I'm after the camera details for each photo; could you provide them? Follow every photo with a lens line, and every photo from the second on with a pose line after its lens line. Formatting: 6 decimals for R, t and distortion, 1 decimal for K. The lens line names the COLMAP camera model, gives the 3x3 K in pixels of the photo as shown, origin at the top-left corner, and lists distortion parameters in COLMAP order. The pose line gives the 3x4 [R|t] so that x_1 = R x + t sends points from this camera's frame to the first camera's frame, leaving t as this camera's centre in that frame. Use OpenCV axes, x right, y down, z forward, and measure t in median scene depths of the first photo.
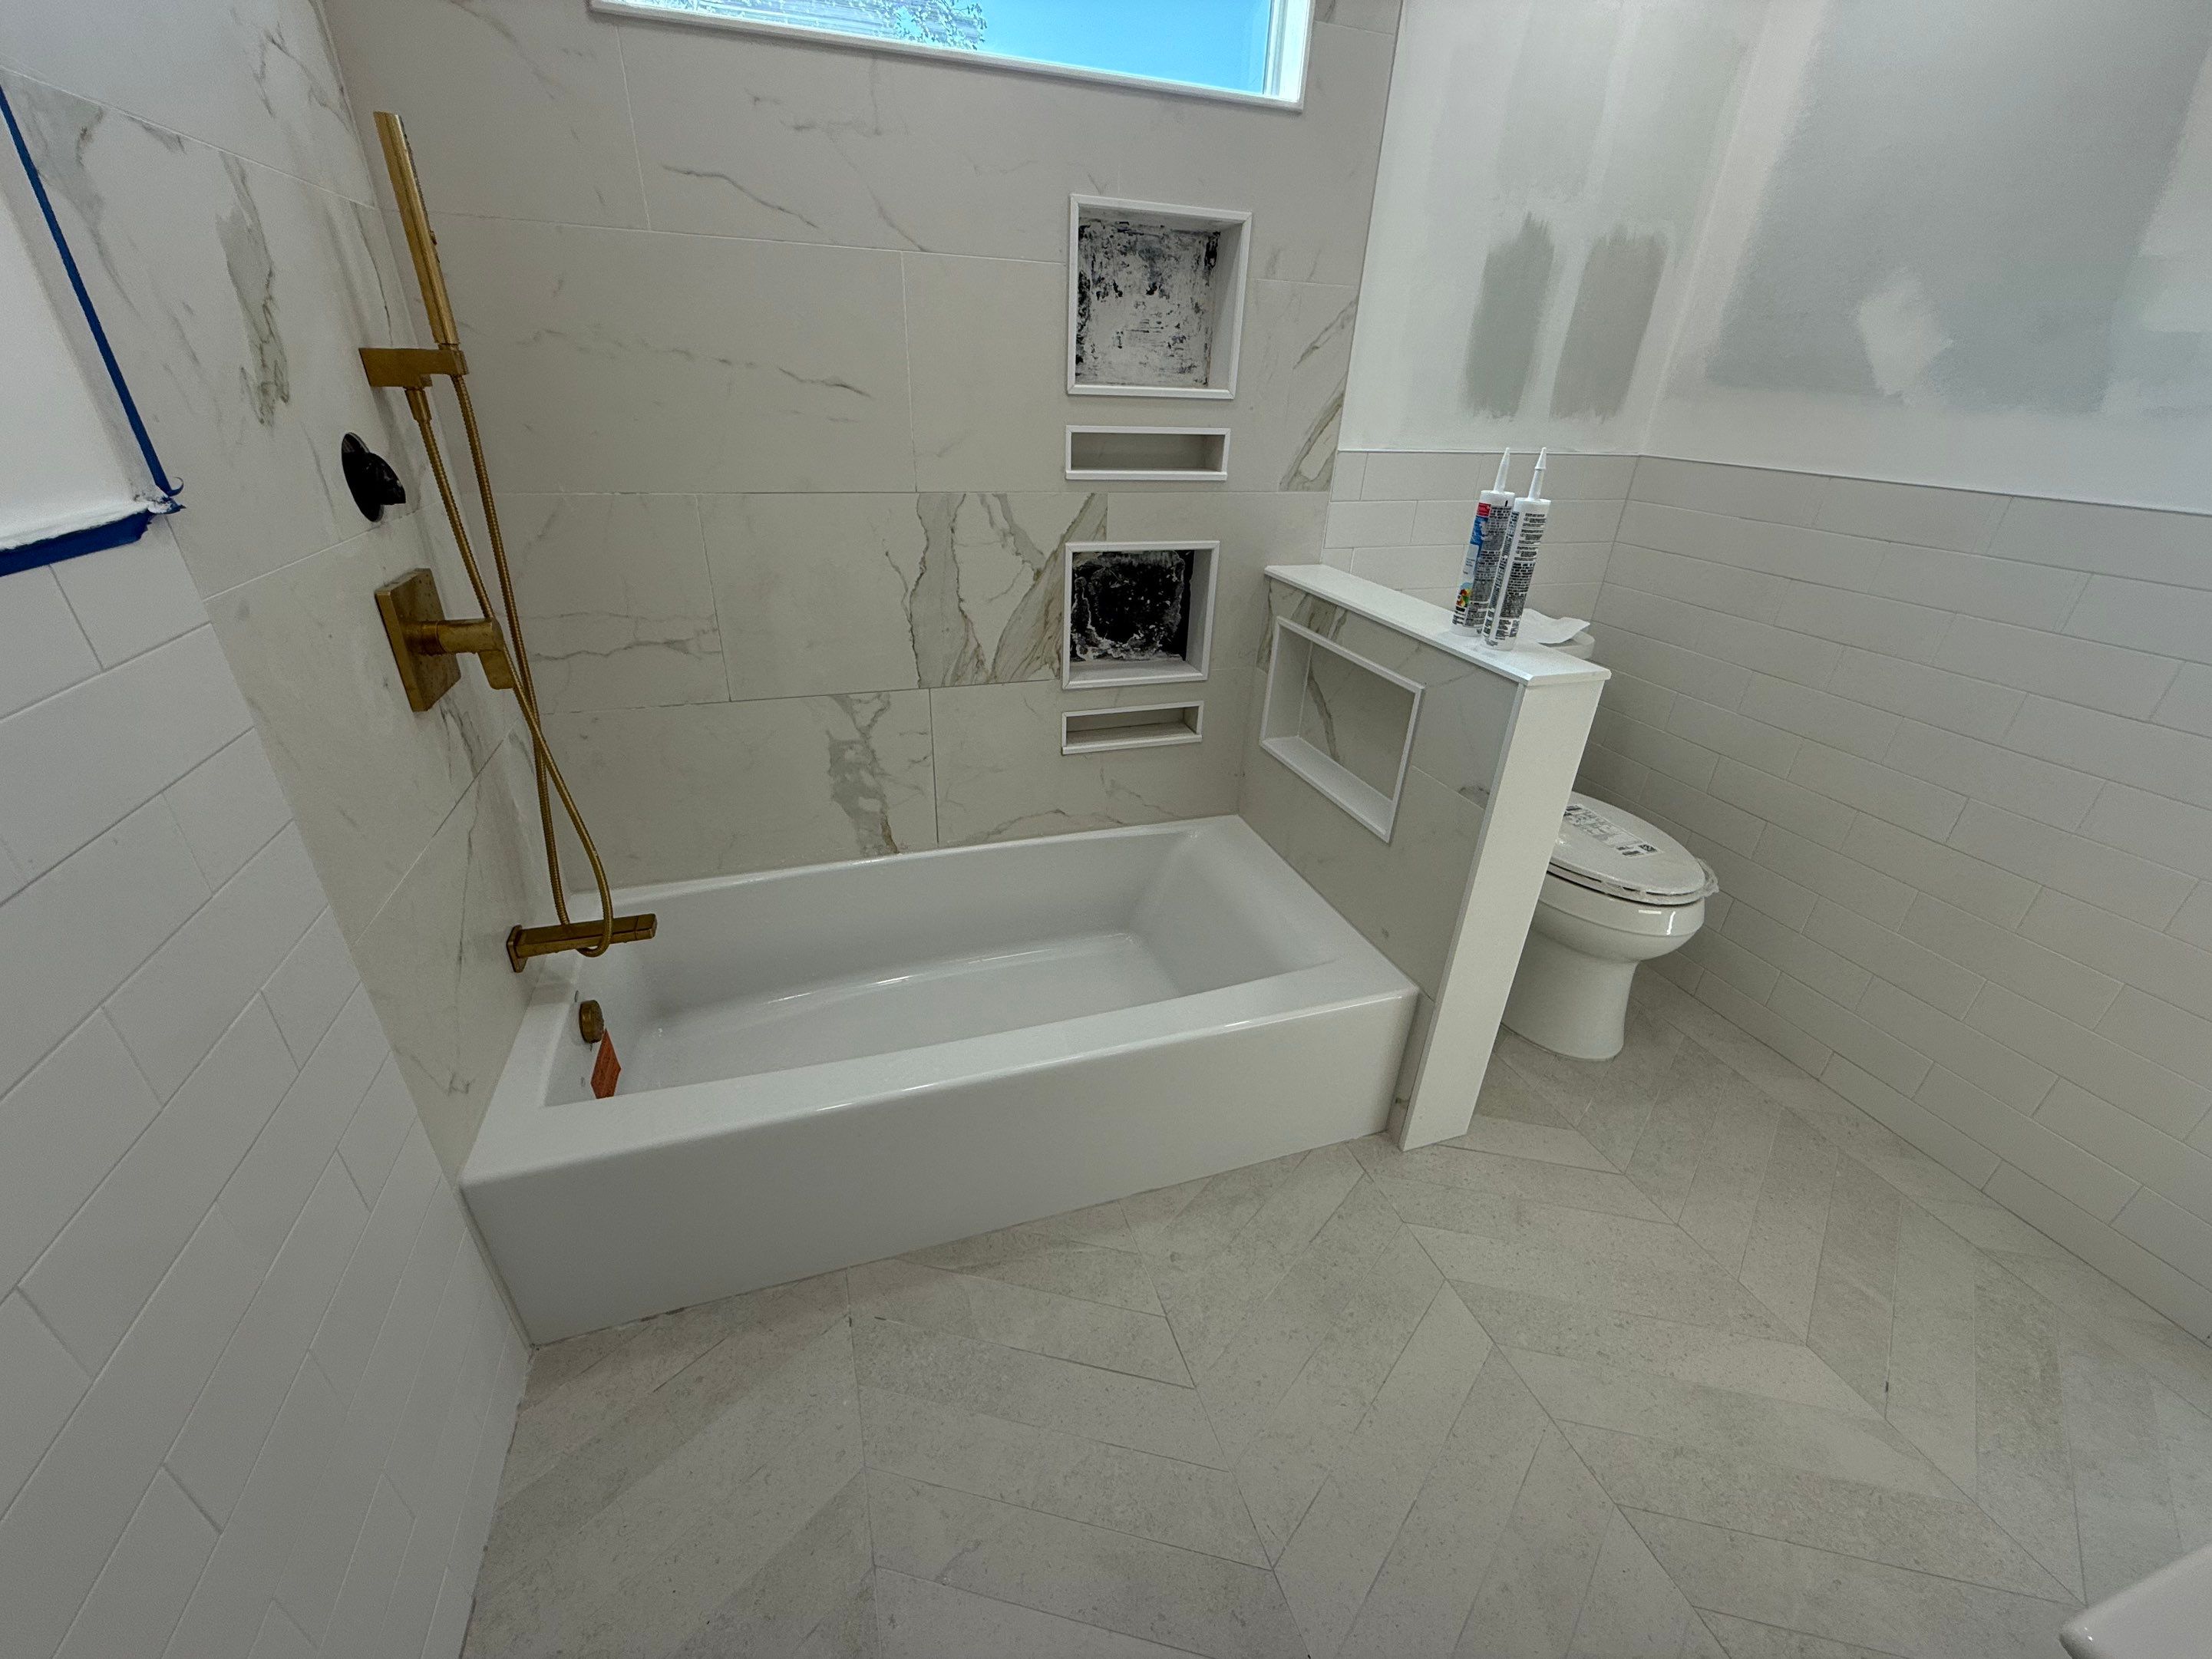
lens RADIAL K [[880.1, 0, 1100.5], [0, 880.1, 829.4], [0, 0, 1]] dist [-0.000978, 0.000143]
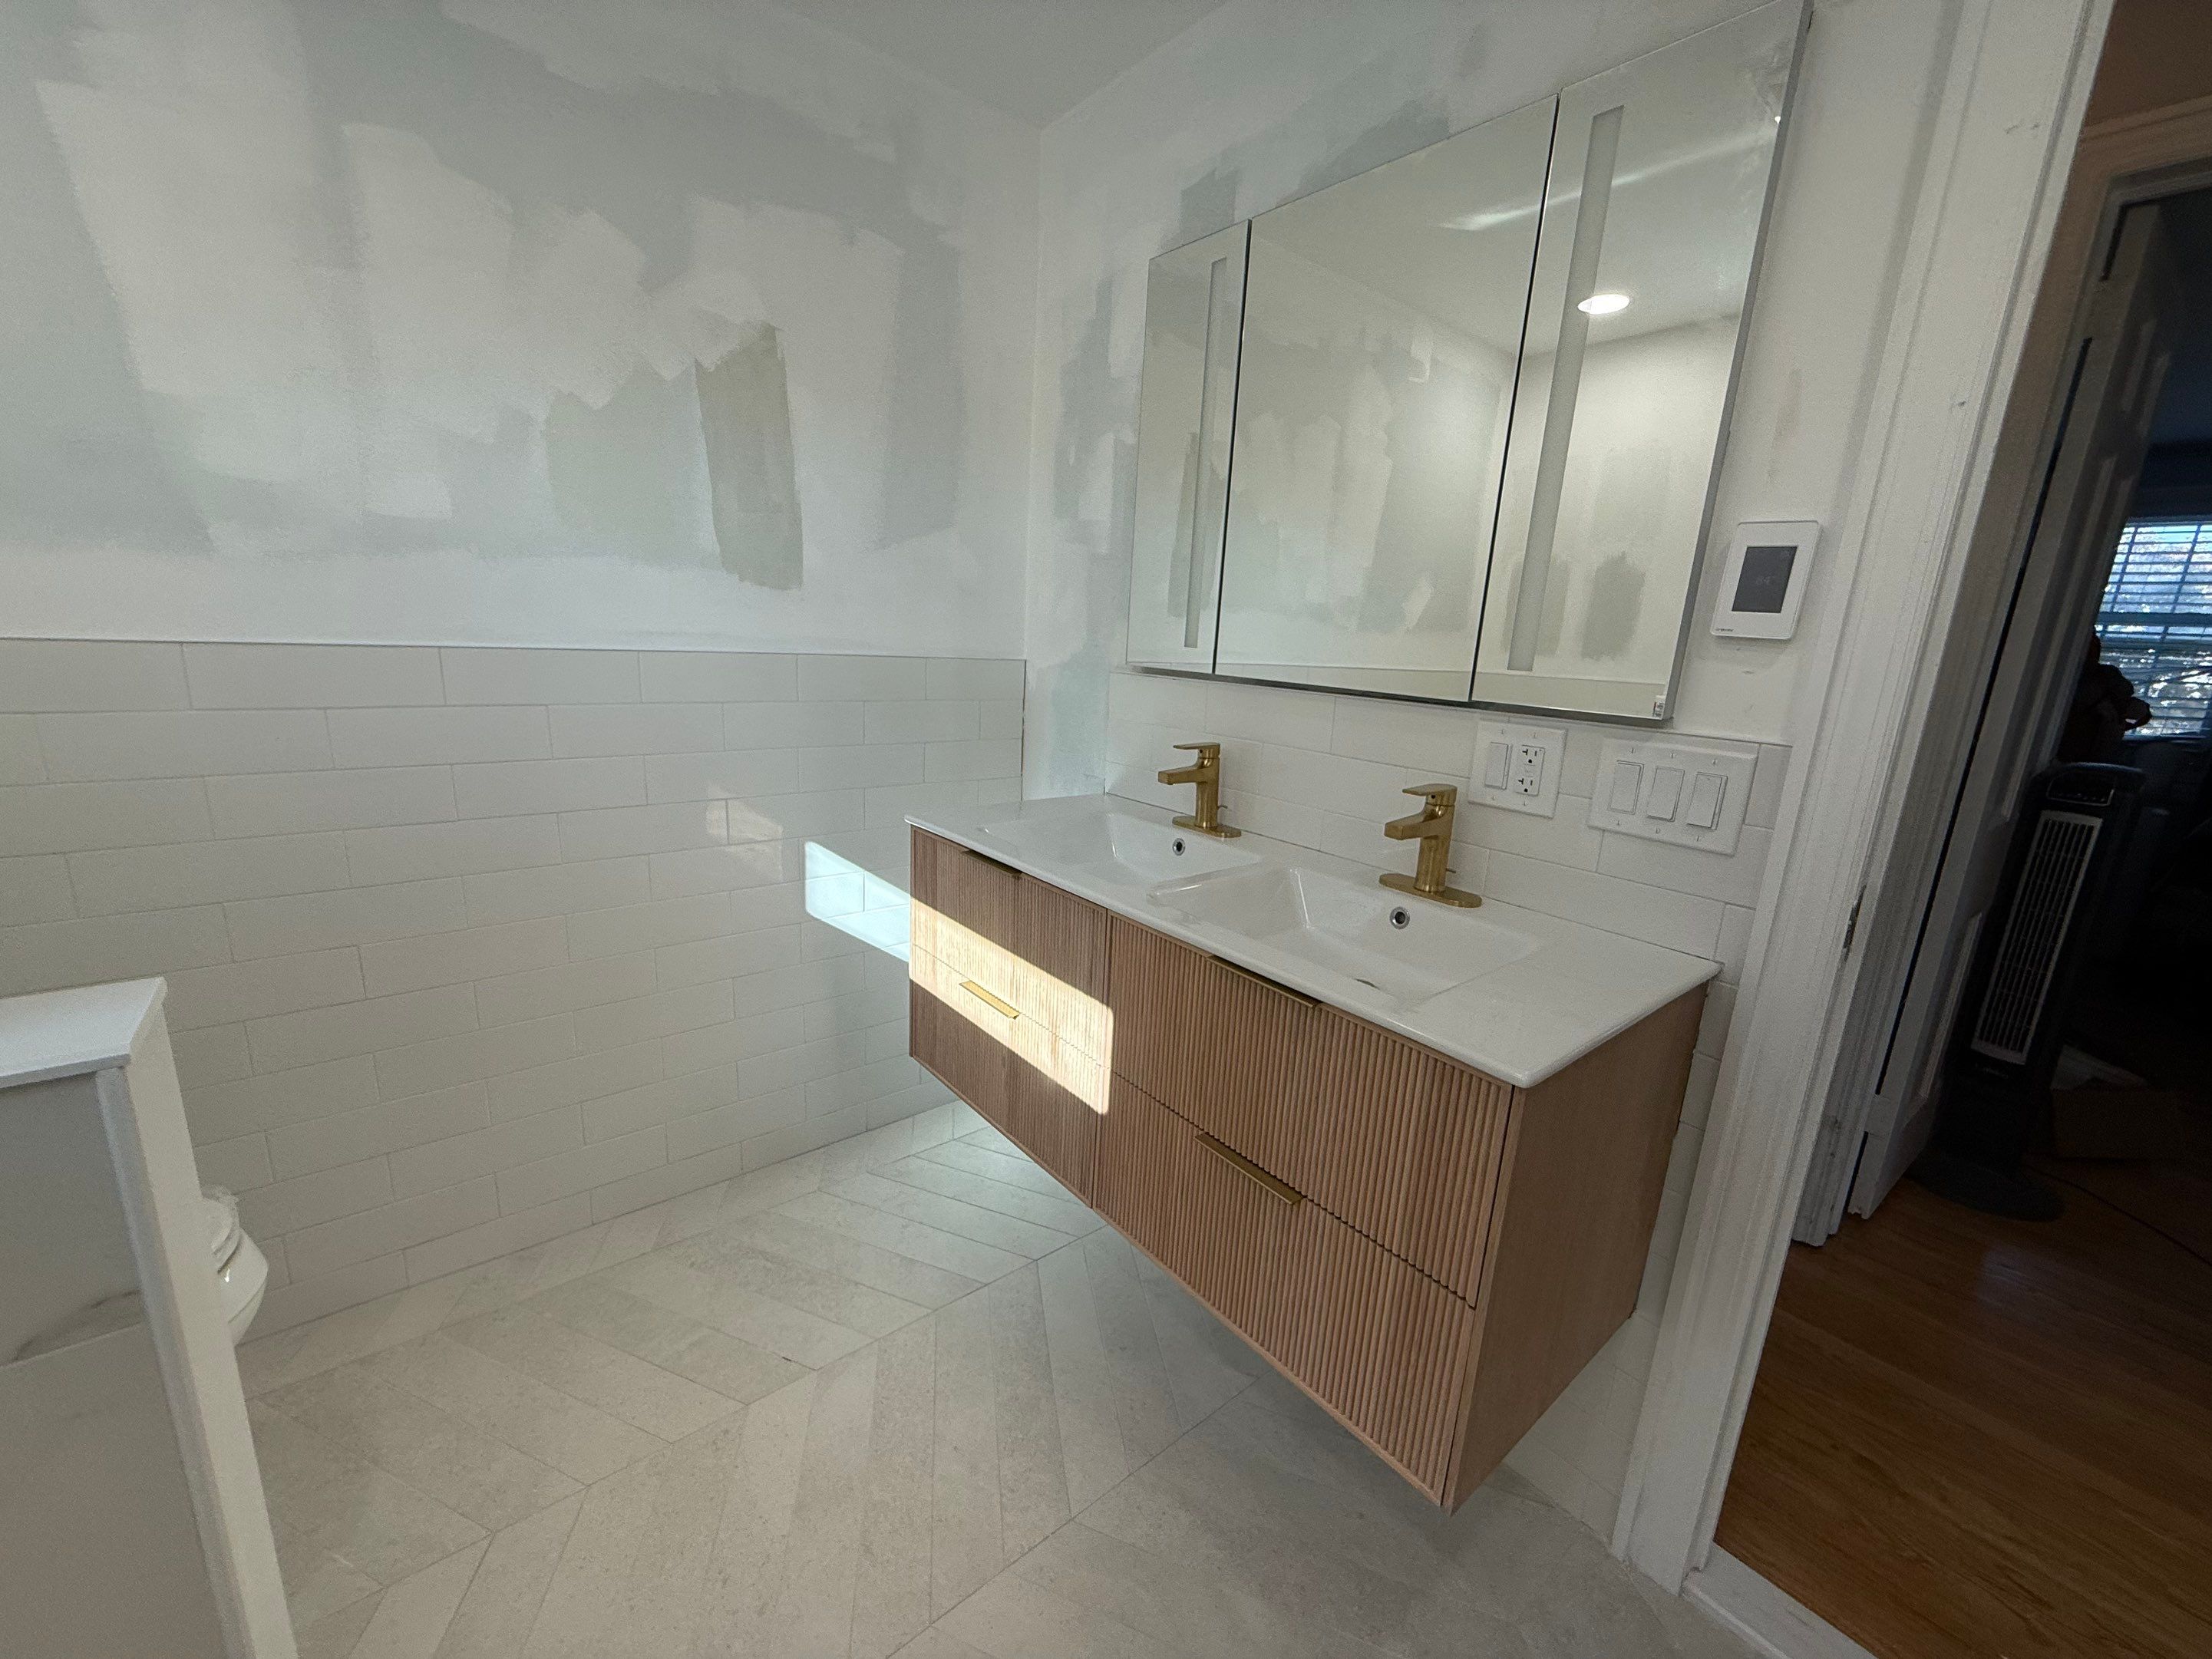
lens RADIAL K [[880.1, 0, 1100.5], [0, 880.1, 829.4], [0, 0, 1]] dist [-0.000978, 0.000143]
pose [[-0.350095, -0.261963, 0.899338, -0.085763], [0.370854, 0.842886, 0.389885, -0.194899], [-0.860175, 0.470020, -0.197940, 0.416179]]
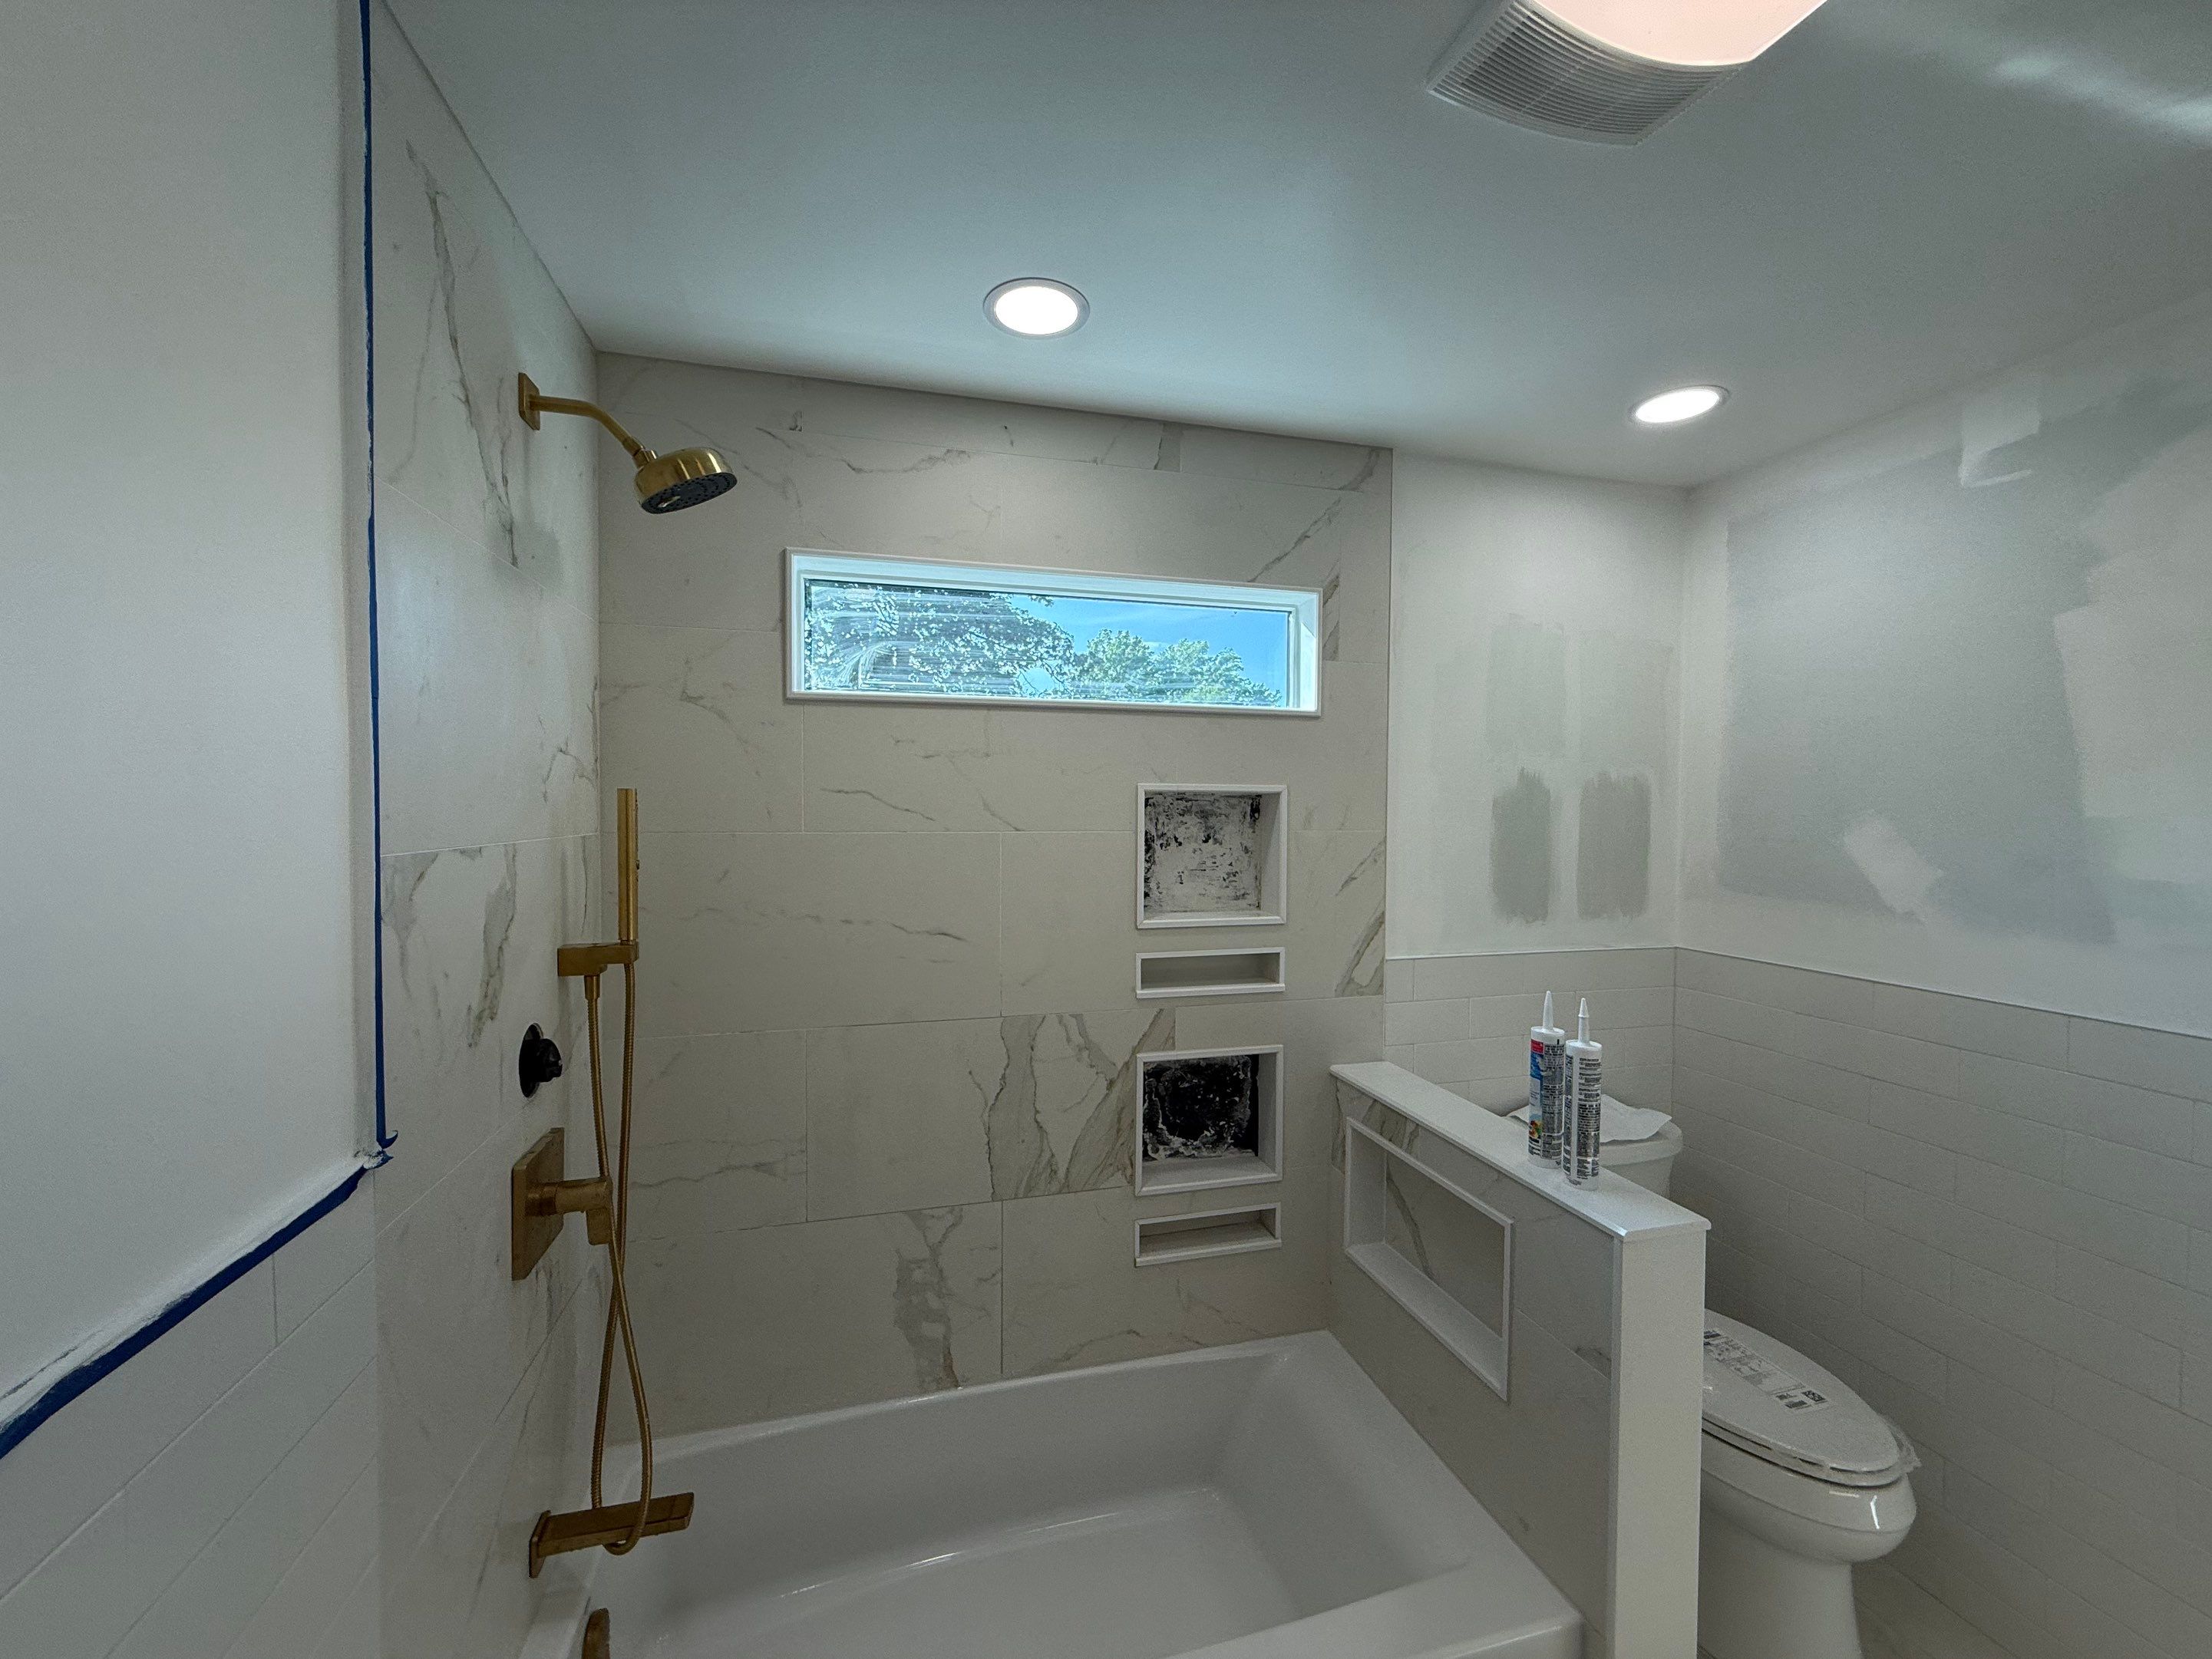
lens RADIAL K [[880.1, 0, 1100.5], [0, 880.1, 829.4], [0, 0, 1]] dist [-0.000978, 0.000143]
pose [[0.997576, -0.029197, -0.063157, -0.008642], [-0.001267, 0.899929, -0.436034, -0.109384], [0.069567, 0.435057, 0.897711, -0.073723]]
